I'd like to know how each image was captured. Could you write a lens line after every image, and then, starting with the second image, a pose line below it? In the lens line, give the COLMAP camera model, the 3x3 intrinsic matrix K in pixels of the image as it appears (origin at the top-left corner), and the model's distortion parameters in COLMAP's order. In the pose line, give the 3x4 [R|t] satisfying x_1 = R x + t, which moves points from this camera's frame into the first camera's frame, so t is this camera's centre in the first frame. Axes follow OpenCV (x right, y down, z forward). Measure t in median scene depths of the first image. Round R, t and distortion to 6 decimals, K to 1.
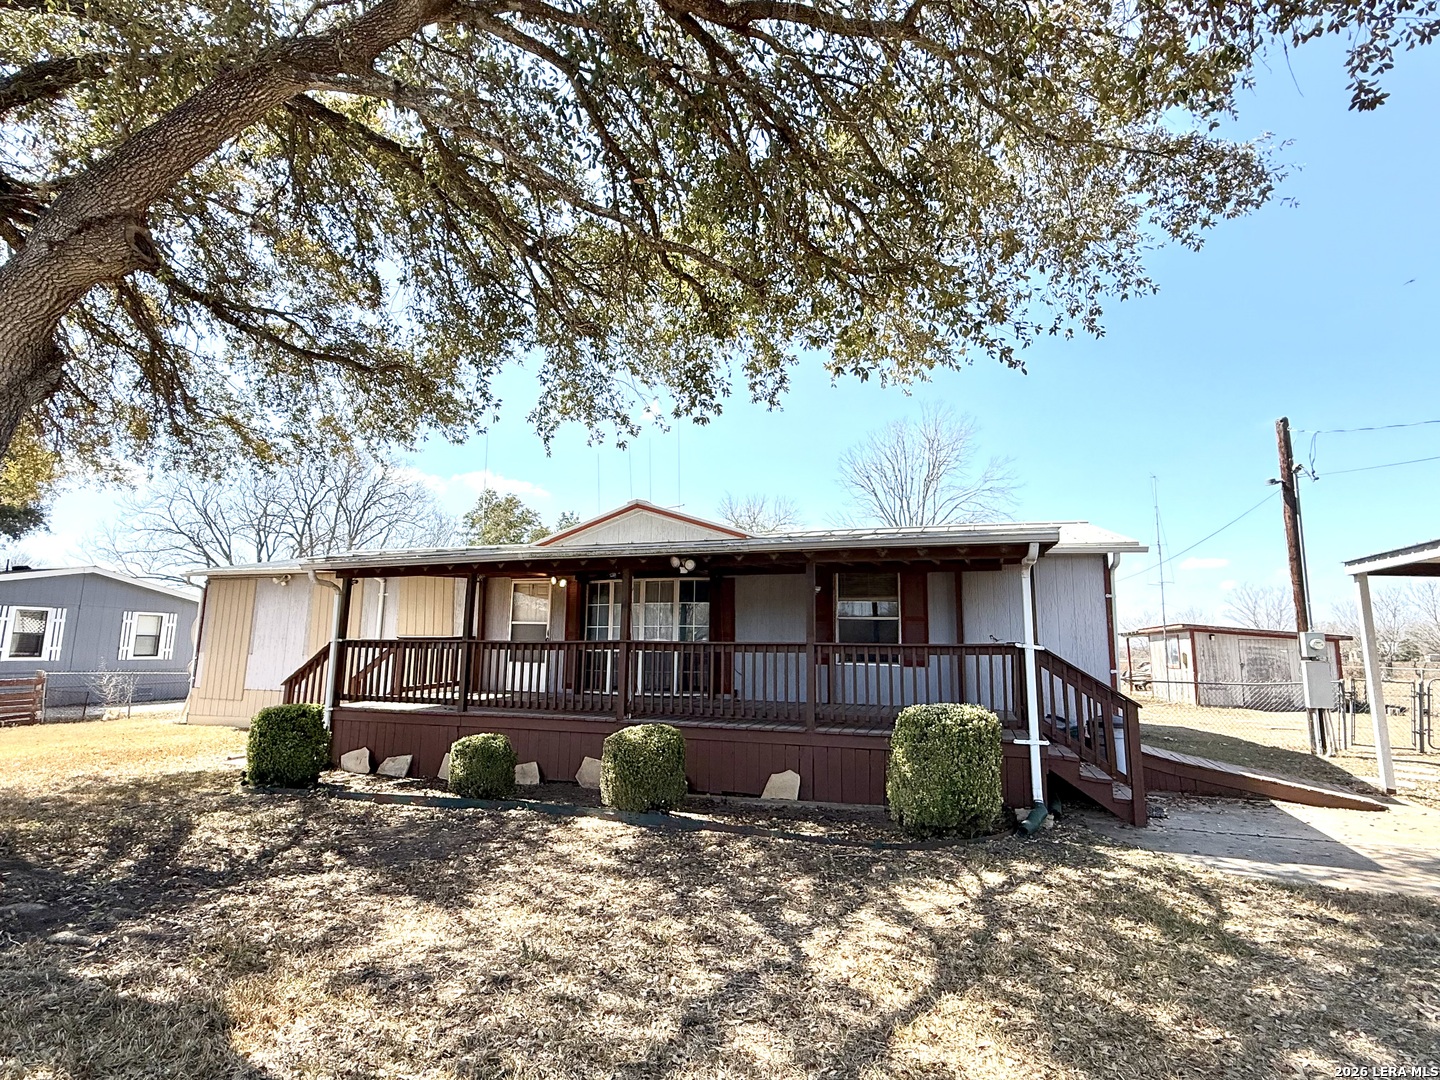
lens RADIAL K [[732.1, 0, 720.0], [0, 732.1, 540.0], [0, 0, 1]] dist [-0.000123, -0.000080]
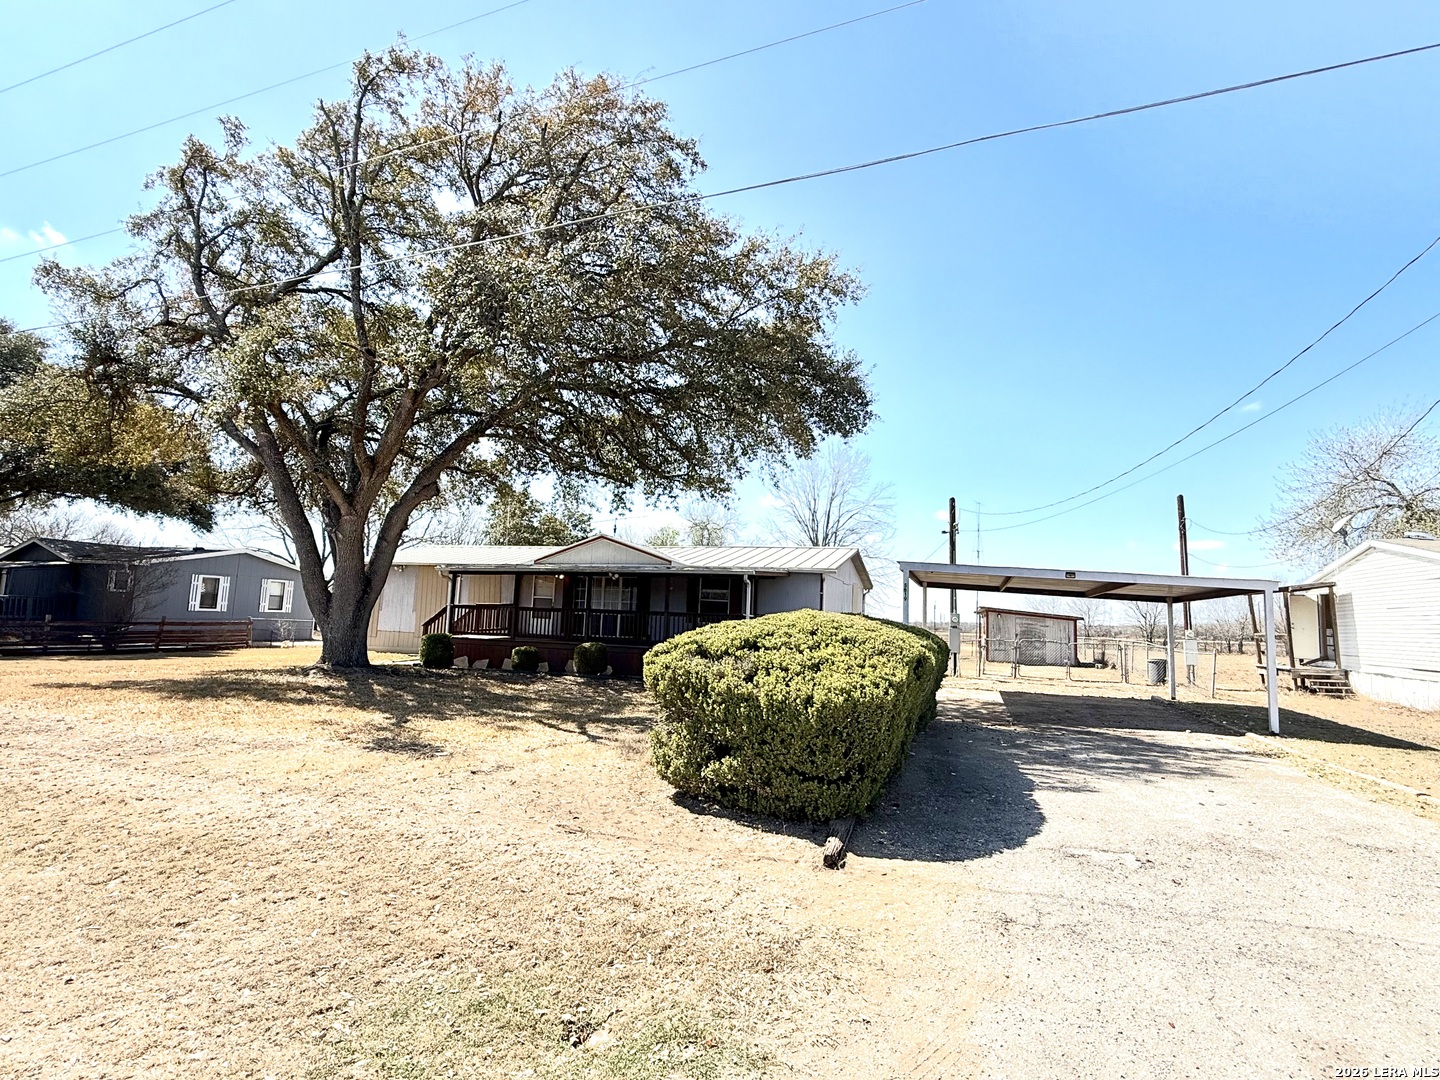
lens RADIAL K [[692.4, 0, 720.0], [0, 692.4, 540.0], [0, 0, 1]] dist [0.000481, -0.000011]
pose [[0.999613, 0.026824, 0.007401, 0.199780], [-0.027081, 0.998946, 0.037050, -0.127253], [-0.006400, -0.037236, 0.999286, -0.876388]]
